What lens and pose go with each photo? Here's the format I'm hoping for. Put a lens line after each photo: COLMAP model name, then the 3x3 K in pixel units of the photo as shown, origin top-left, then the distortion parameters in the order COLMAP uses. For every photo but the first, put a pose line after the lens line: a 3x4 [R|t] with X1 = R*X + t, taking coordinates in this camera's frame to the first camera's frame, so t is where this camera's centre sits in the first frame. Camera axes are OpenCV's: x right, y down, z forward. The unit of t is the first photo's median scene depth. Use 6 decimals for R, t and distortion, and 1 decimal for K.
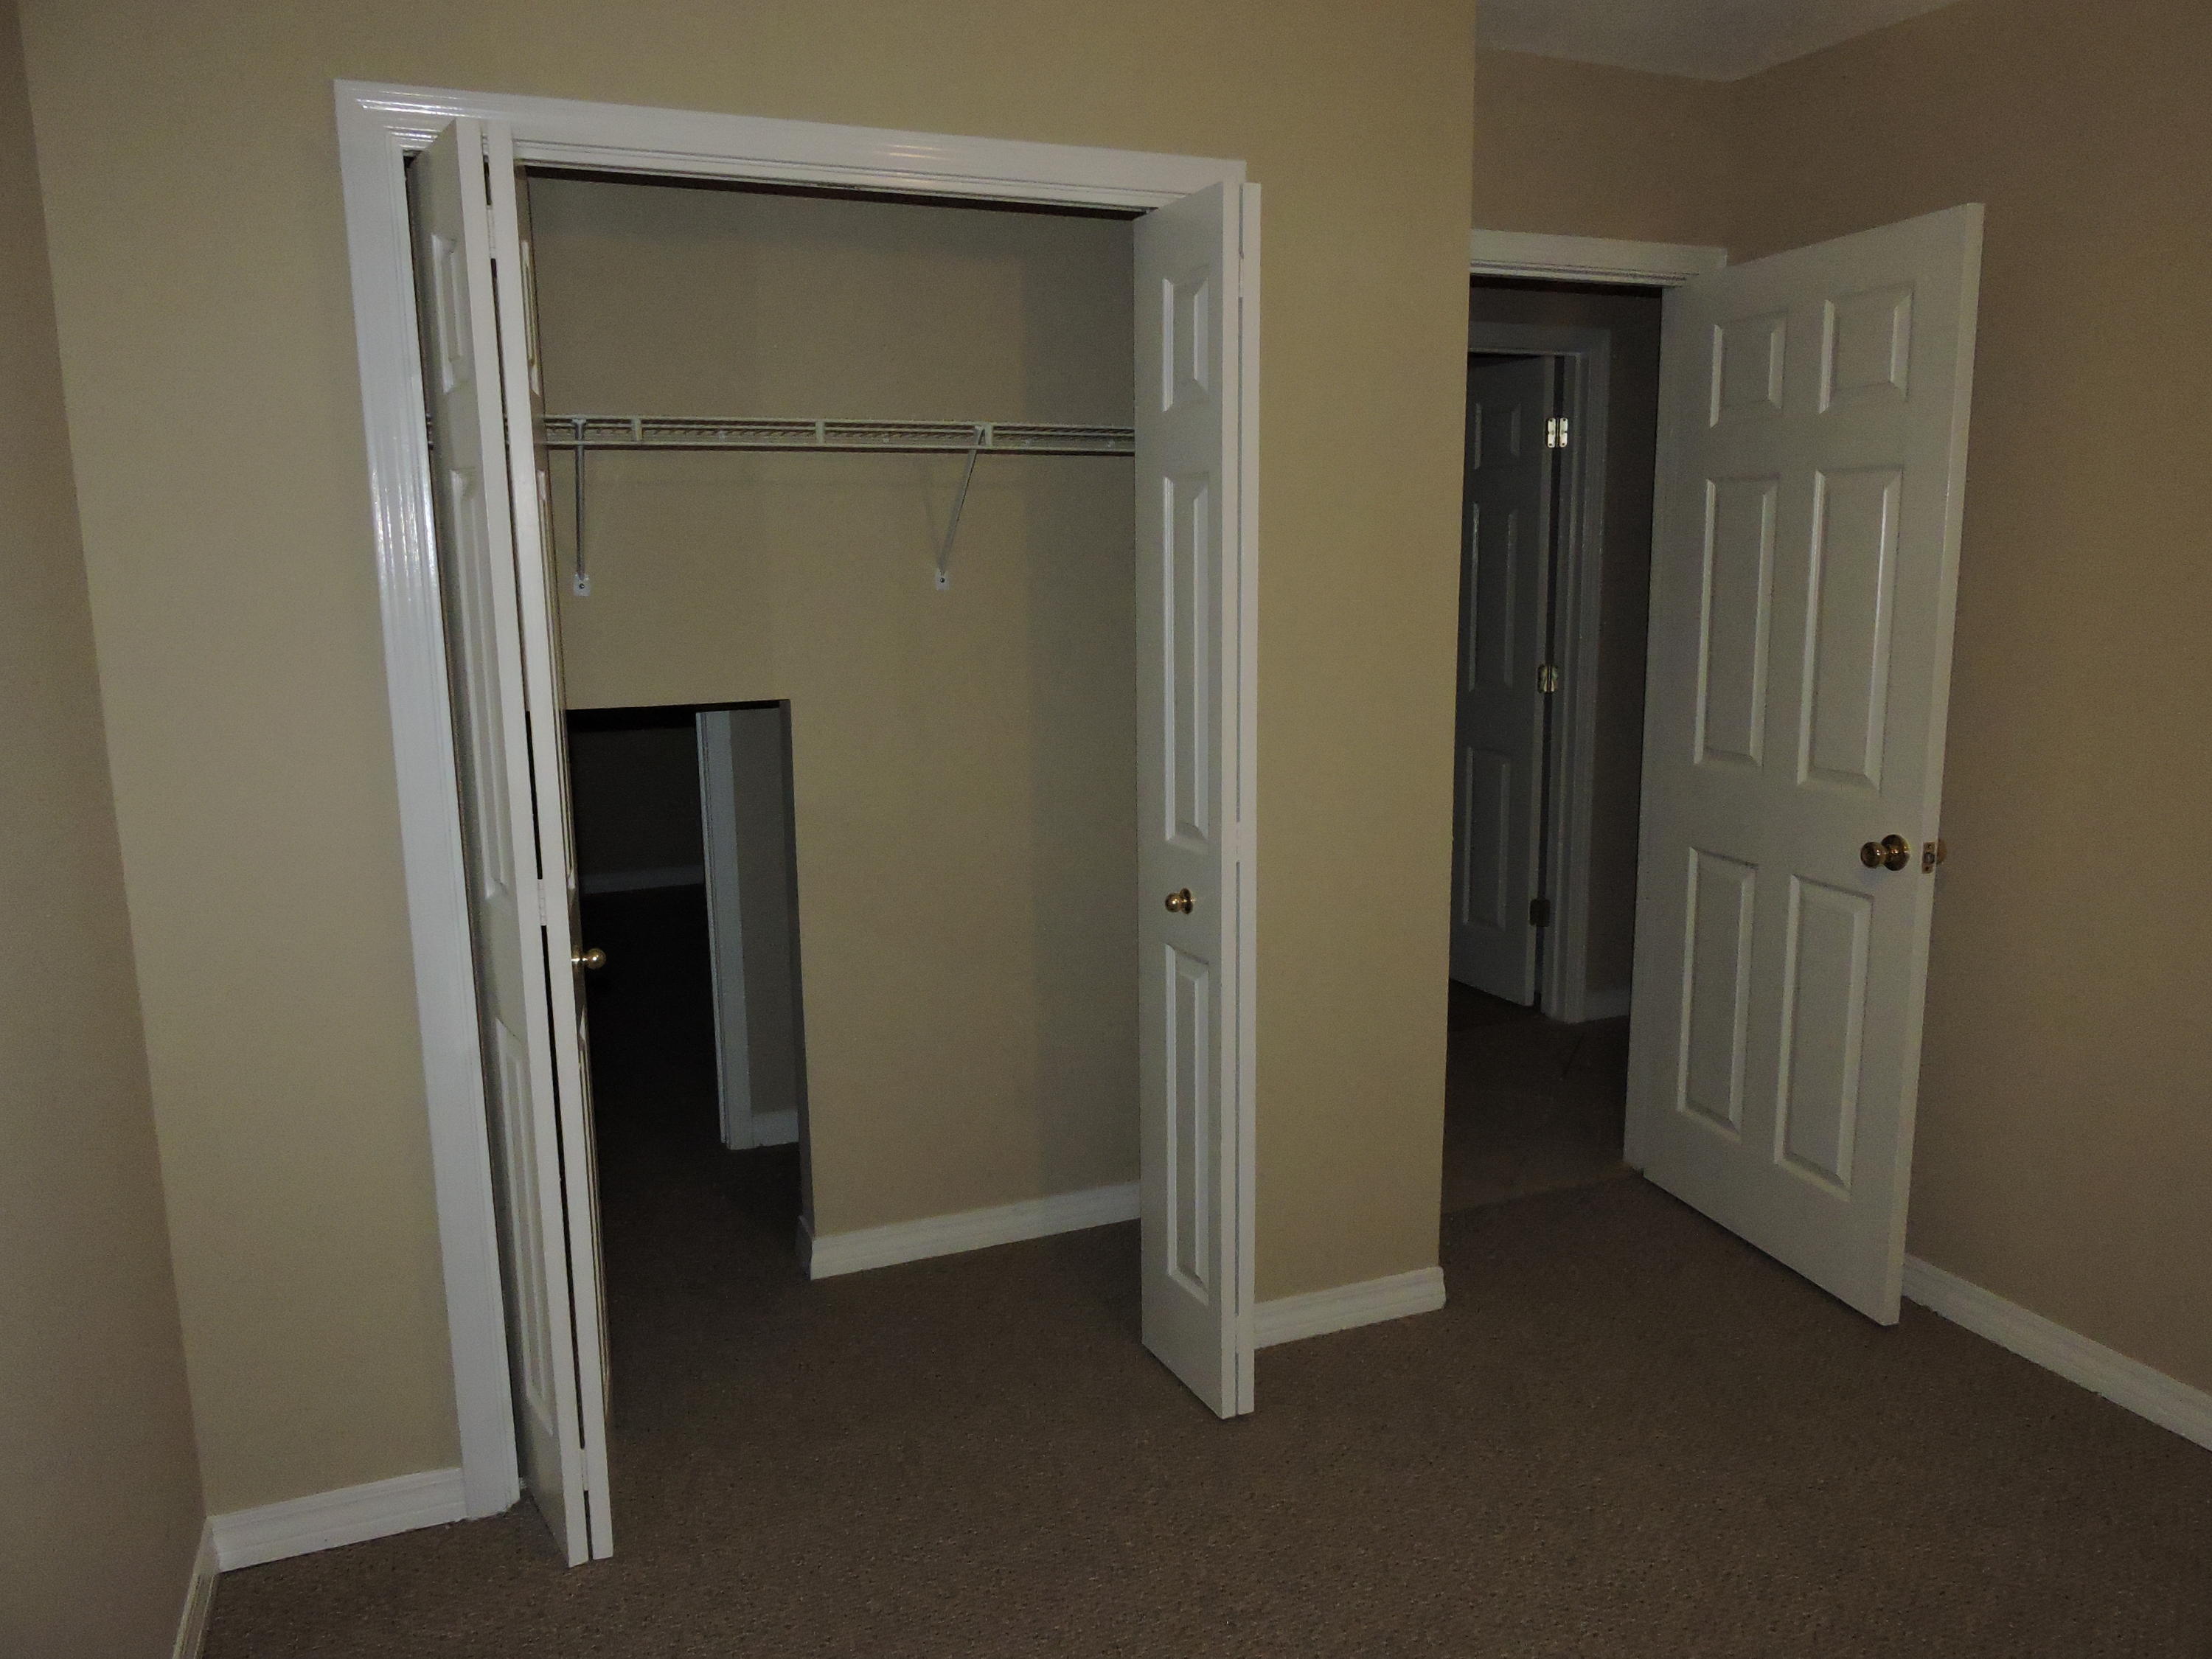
lens RADIAL K [[1578.7, 0, 1106.0], [0, 1578.7, 829.5], [0, 0, 1]] dist [-0.010558, -0.002945]
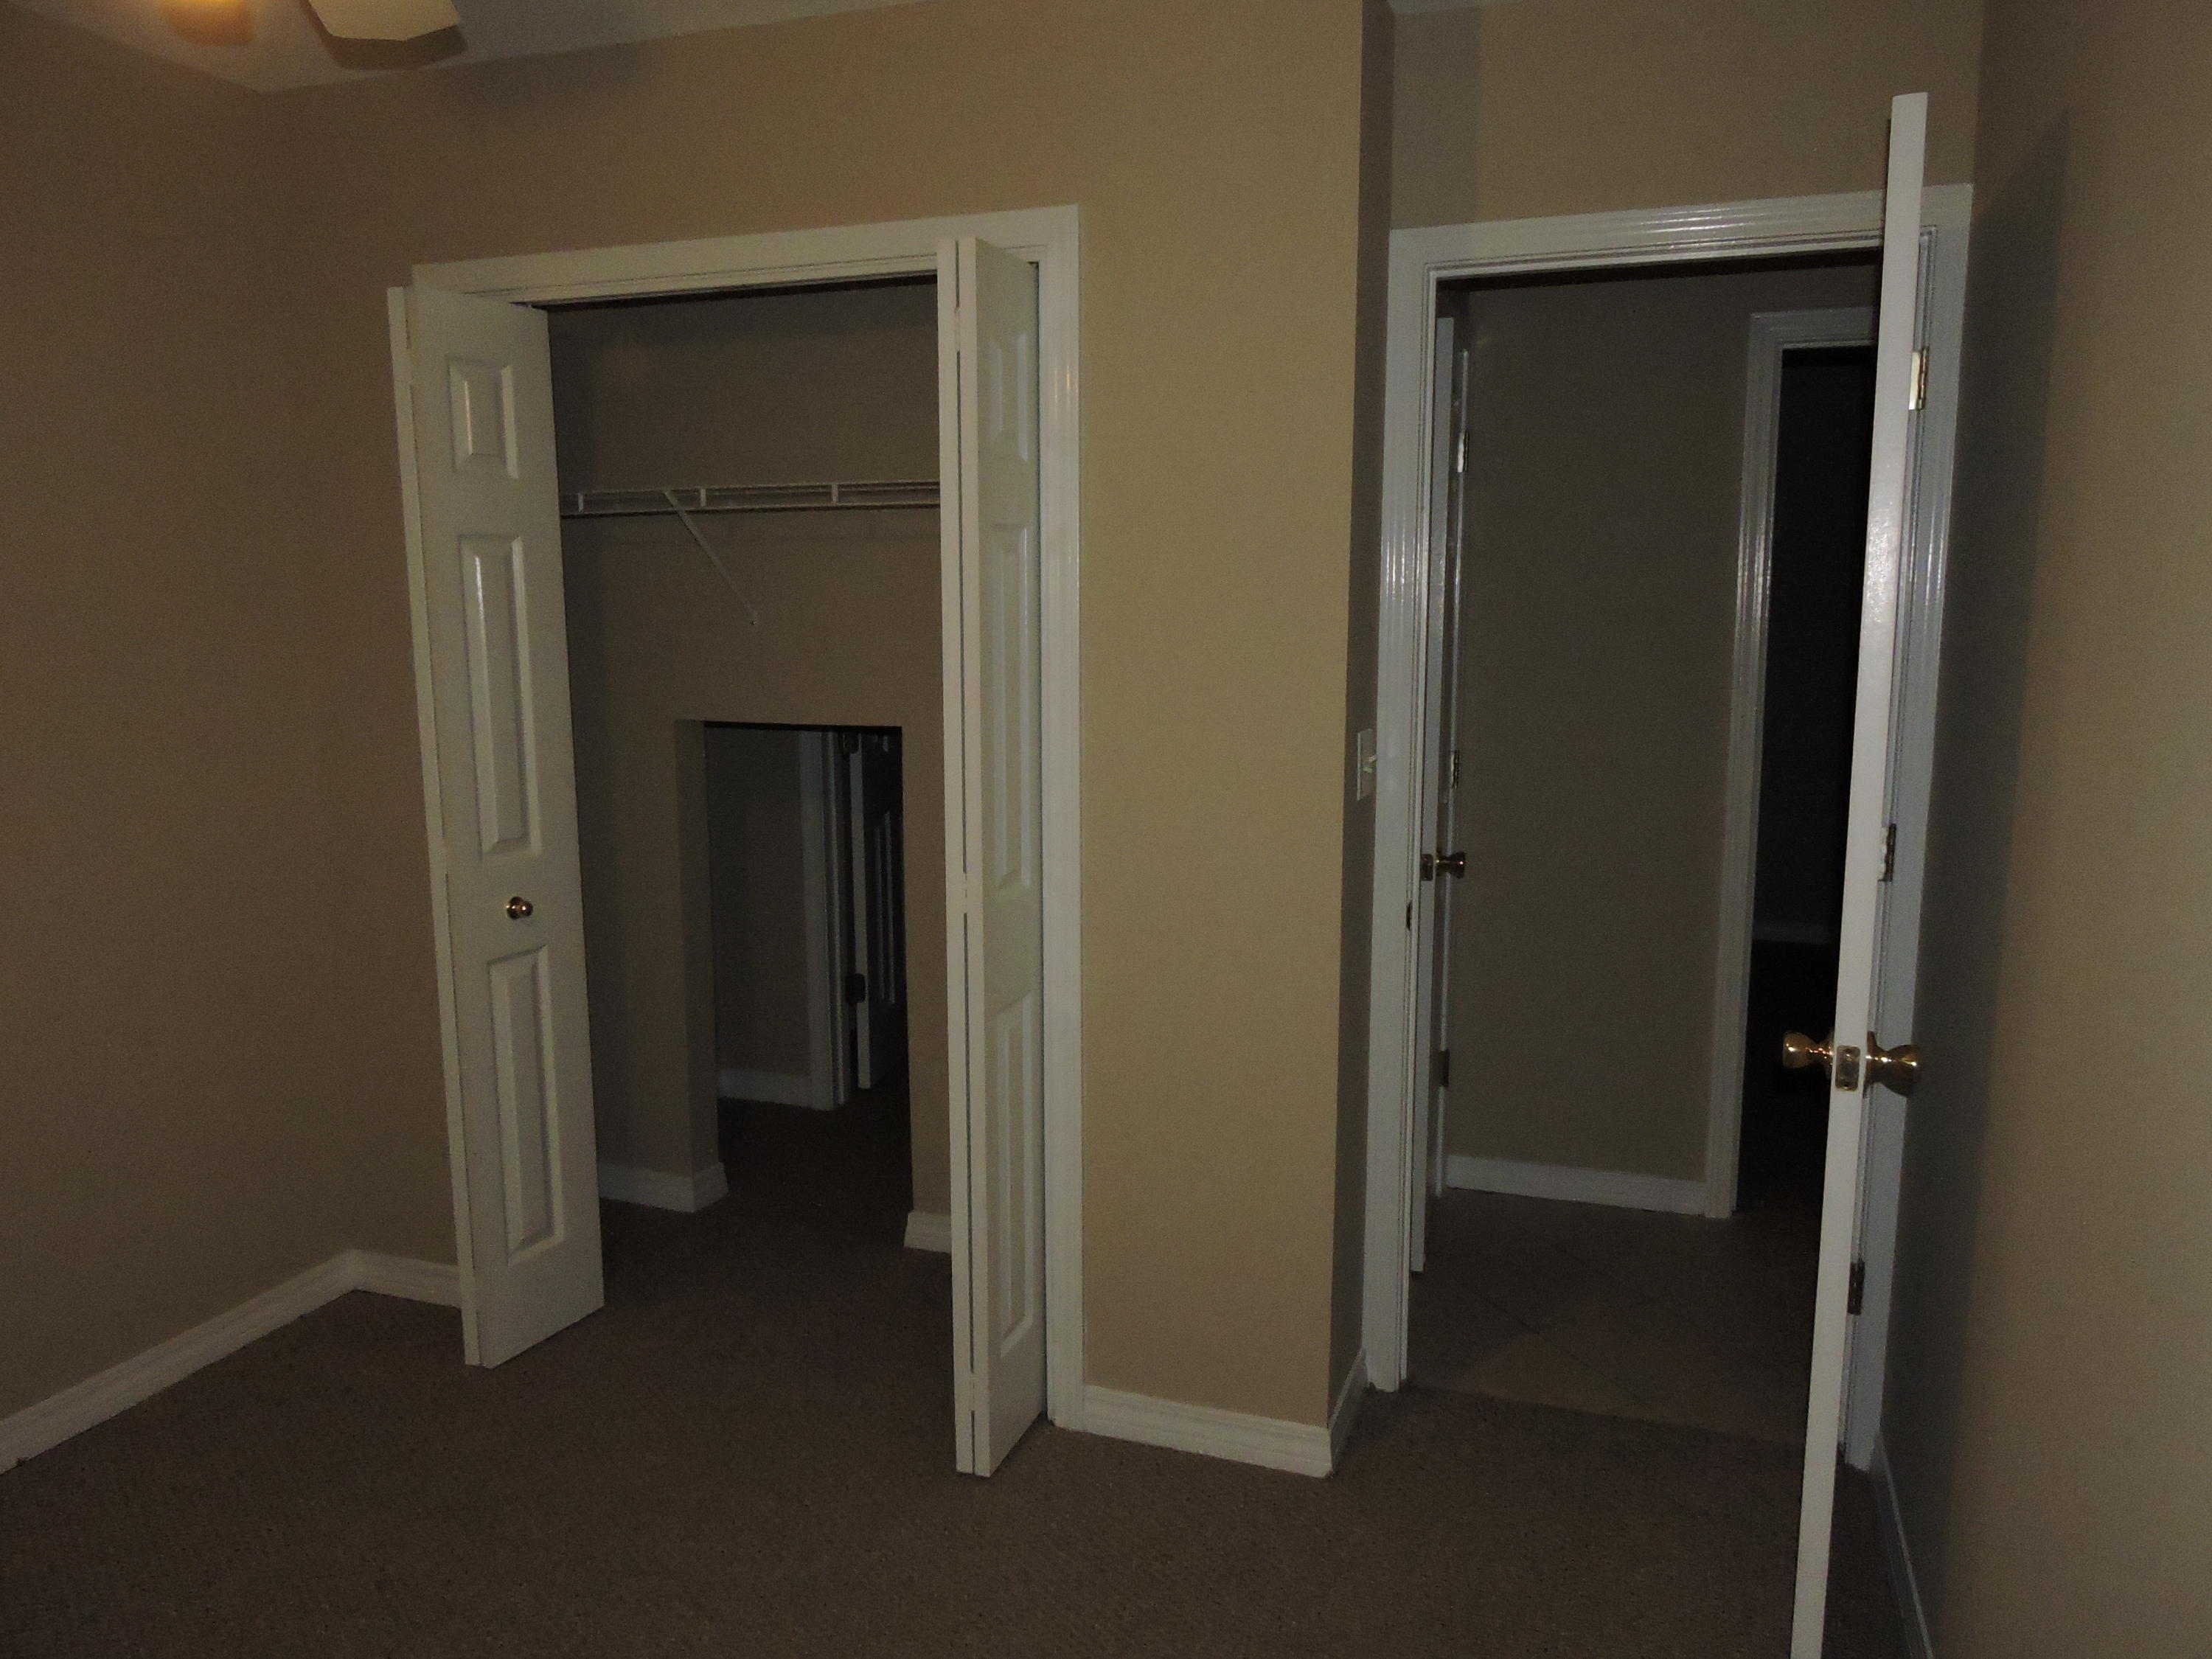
lens RADIAL K [[1578.7, 0, 1106.0], [0, 1578.7, 829.5], [0, 0, 1]] dist [-0.010558, -0.002945]
pose [[0.746757, 0.103839, -0.656941, 0.795632], [-0.119977, 0.992565, 0.020509, -0.061619], [0.654186, 0.063502, 0.753663, 0.304042]]
